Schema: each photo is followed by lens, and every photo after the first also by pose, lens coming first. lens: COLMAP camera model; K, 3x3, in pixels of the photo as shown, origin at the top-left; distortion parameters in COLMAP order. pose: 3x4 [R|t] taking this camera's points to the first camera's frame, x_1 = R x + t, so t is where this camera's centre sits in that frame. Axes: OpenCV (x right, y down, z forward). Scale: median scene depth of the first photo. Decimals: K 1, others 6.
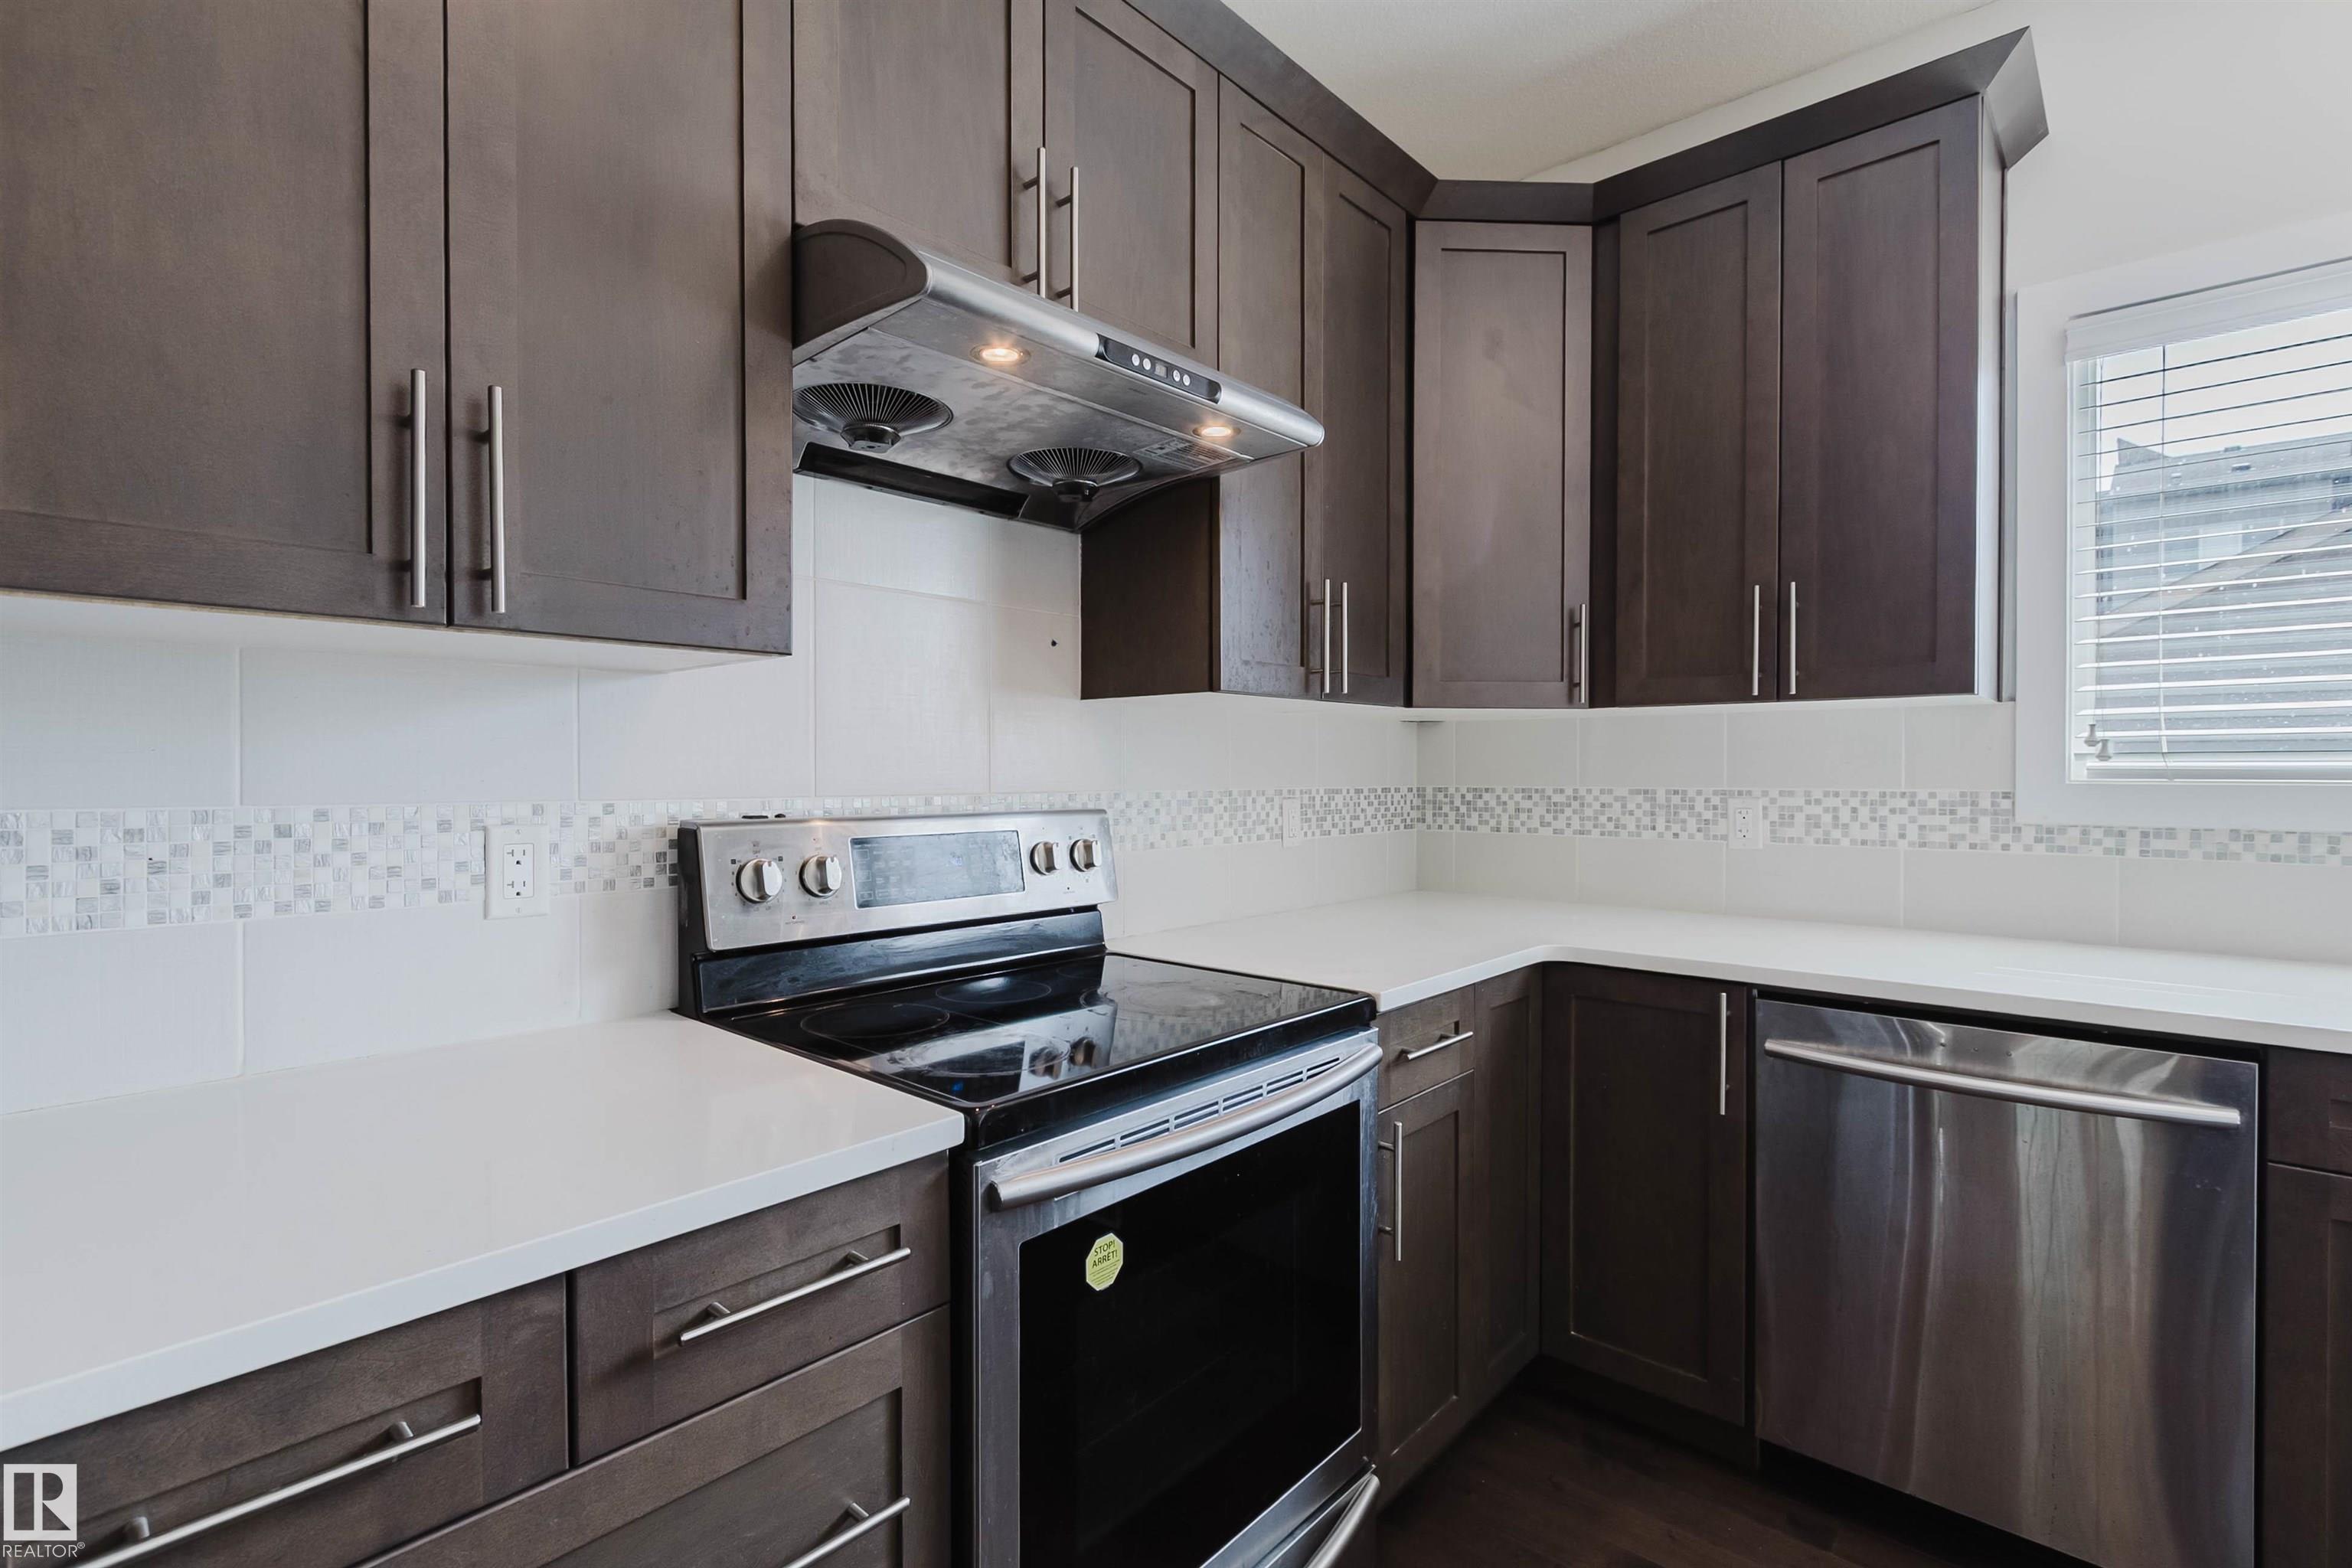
lens RADIAL K [[1077.2, 0, 1167.7], [0, 1077.2, 788.1], [0, 0, 1]] dist [0.002881, 0.000279]
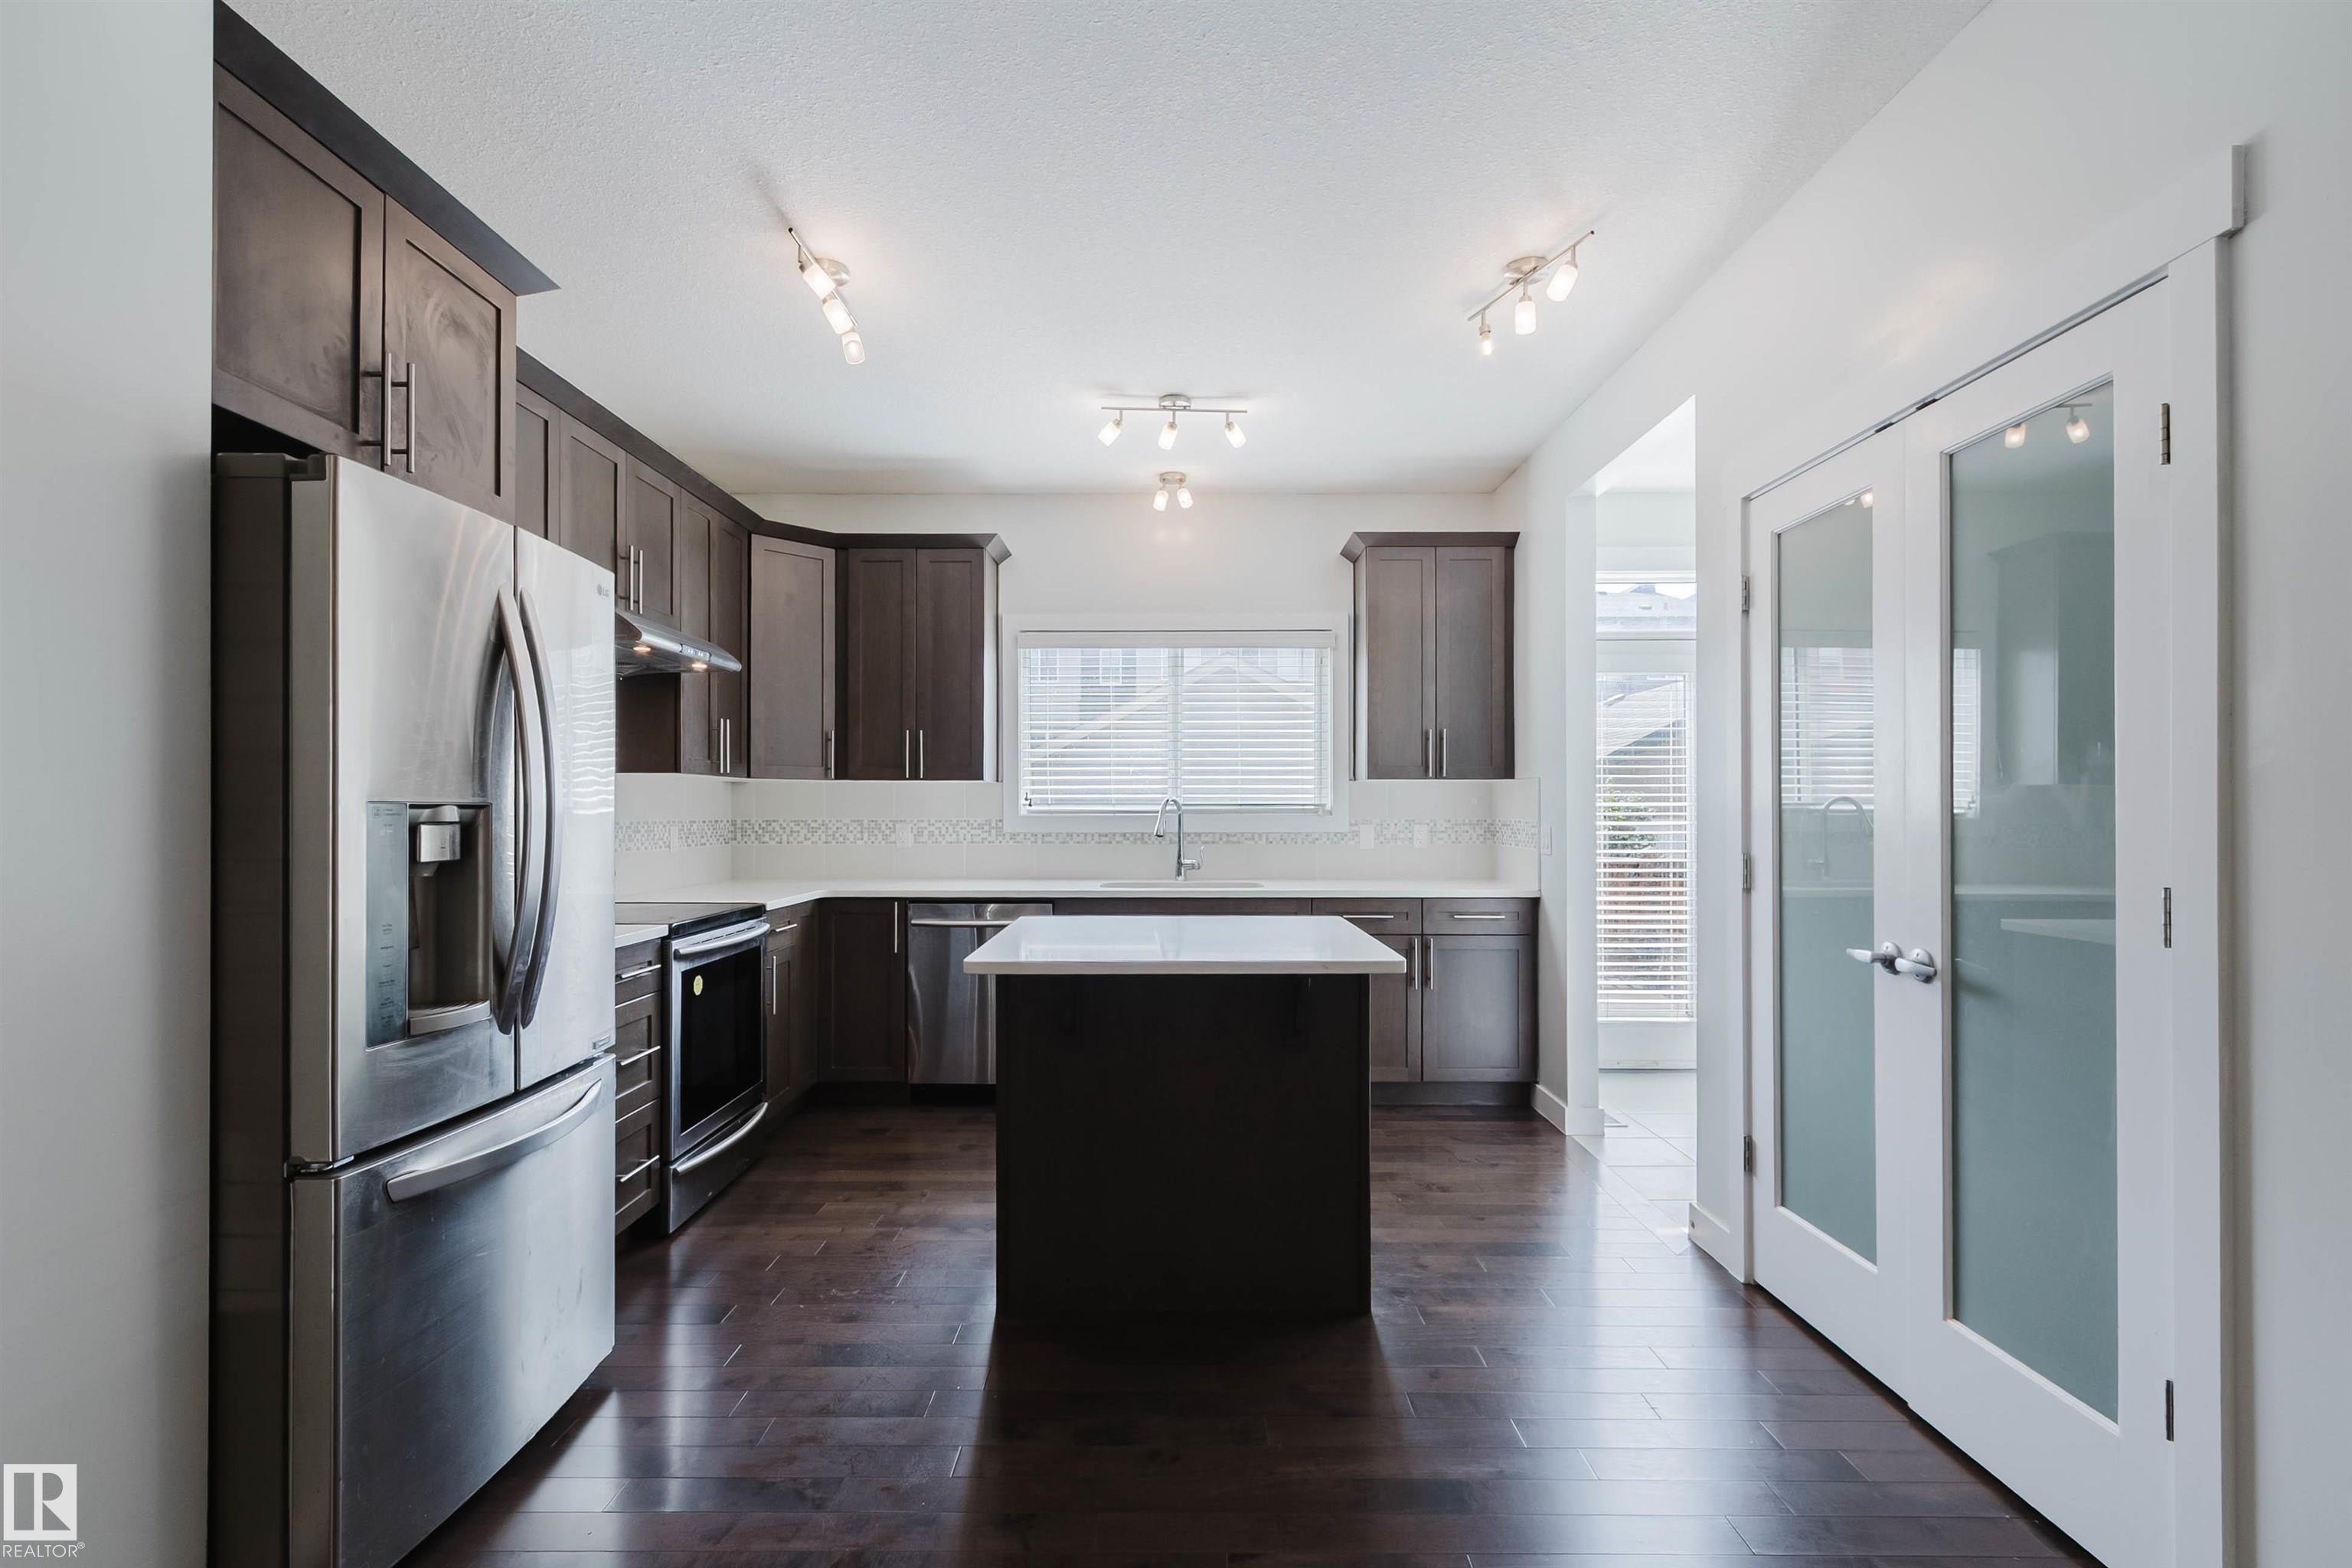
lens RADIAL K [[1097.4, 0, 1165.8], [0, 1097.4, 807.8], [0, 0, 1]] dist [0.003869, 0.000494]
pose [[0.745387, 0.003425, 0.666623, -0.597101], [0.009302, 0.999836, -0.015538, 0.019452], [-0.666567, 0.017783, 0.745233, -1.098144]]
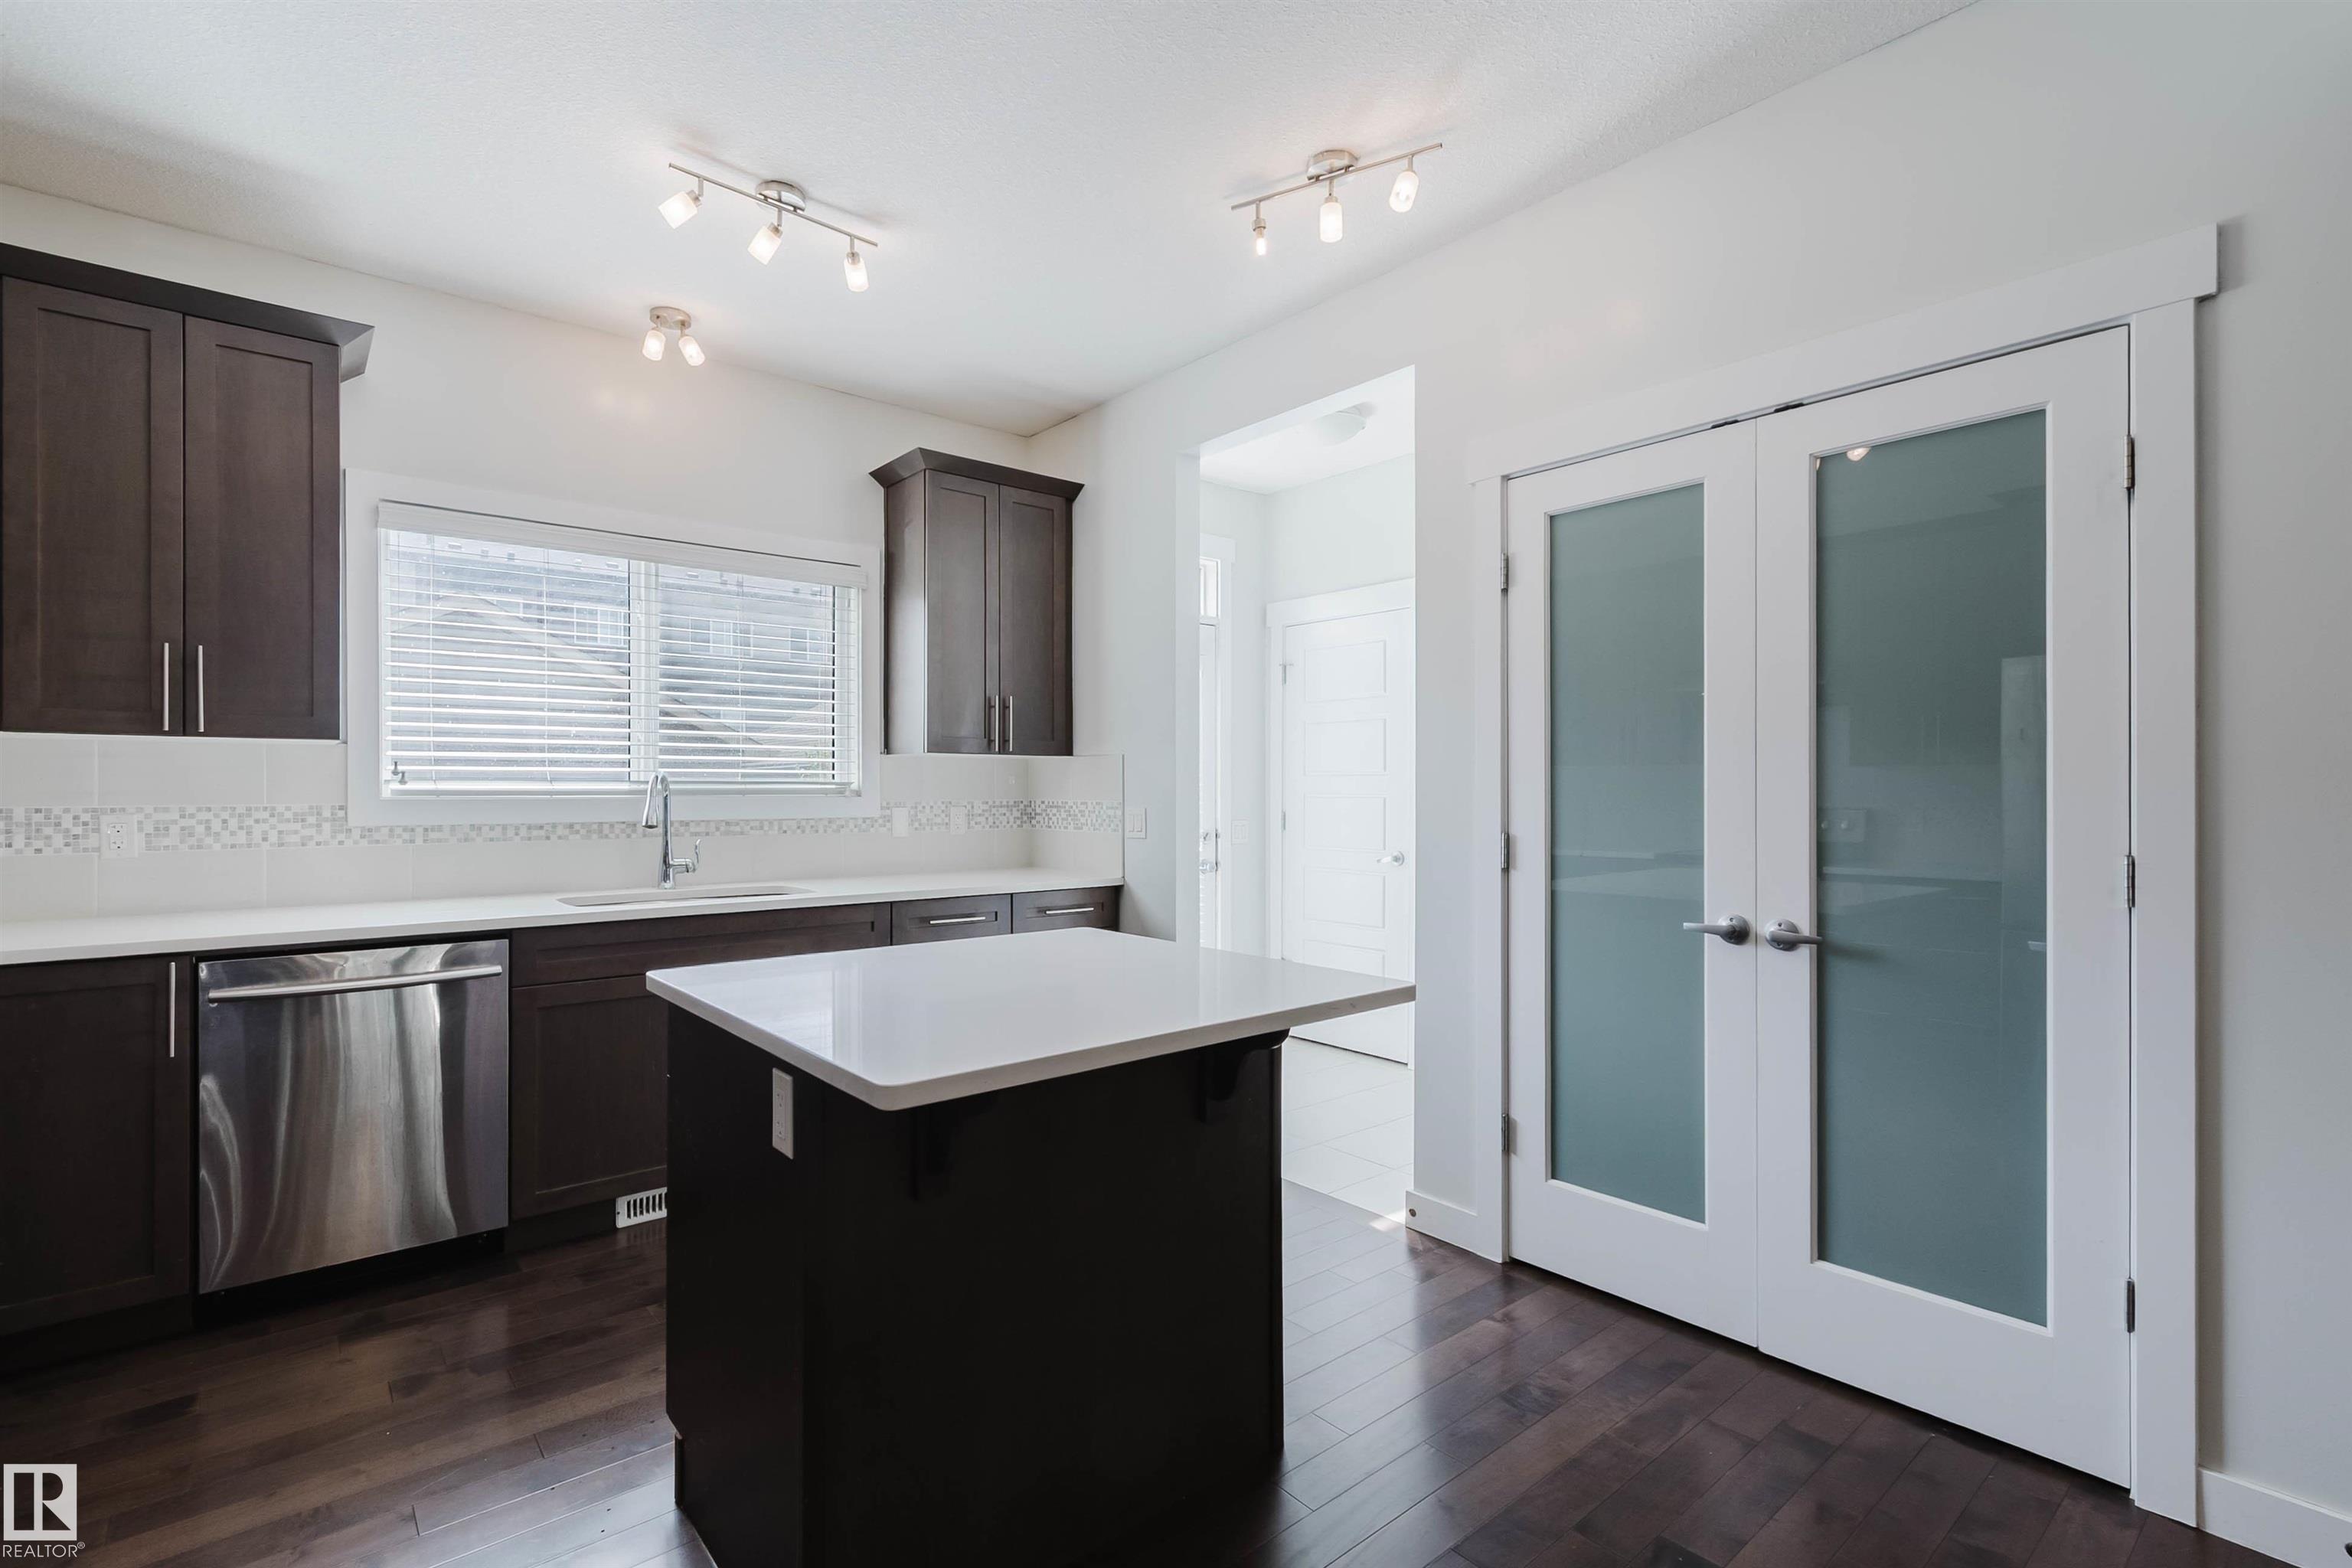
lens RADIAL K [[1077.2, 0, 1167.7], [0, 1077.2, 788.1], [0, 0, 1]] dist [0.002881, 0.000279]
pose [[0.136660, 0.002547, 0.990615, -0.528241], [0.016744, 0.999848, -0.004881, 0.006287], [-0.990477, 0.017254, 0.136596, -0.316815]]
